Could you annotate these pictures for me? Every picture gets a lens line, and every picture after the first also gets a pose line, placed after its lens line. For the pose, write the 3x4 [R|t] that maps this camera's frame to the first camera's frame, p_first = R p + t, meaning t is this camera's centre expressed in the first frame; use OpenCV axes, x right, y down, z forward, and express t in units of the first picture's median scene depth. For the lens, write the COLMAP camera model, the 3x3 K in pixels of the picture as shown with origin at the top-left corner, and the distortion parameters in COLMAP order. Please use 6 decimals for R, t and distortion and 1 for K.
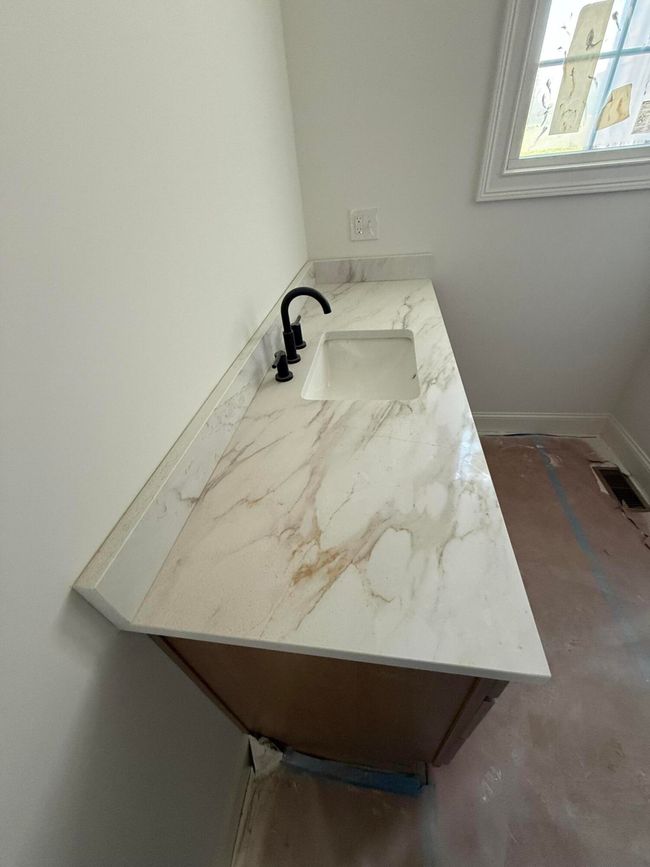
lens RADIAL K [[349.3, 0, 325.2], [0, 349.3, 433.2], [0, 0, 1]] dist [-0.001275, 0.000507]
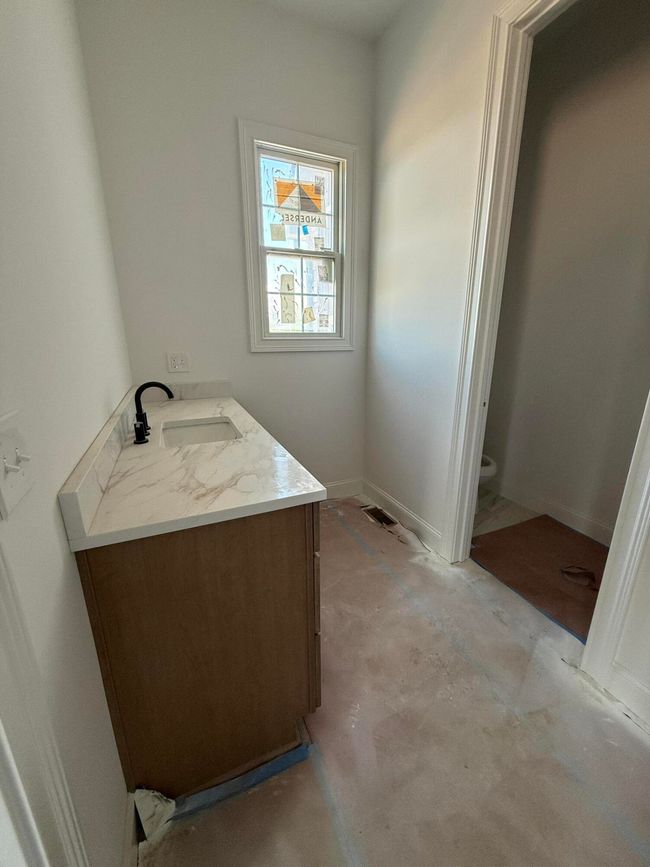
lens RADIAL K [[349.3, 0, 326.1], [0, 349.3, 432.2], [0, 0, 1]] dist [-0.001275, 0.000507]
pose [[0.846188, -0.059288, 0.529576, -0.223938], [0.274074, 0.900694, -0.337096, 0.452797], [-0.457000, 0.430390, 0.778406, -0.384706]]
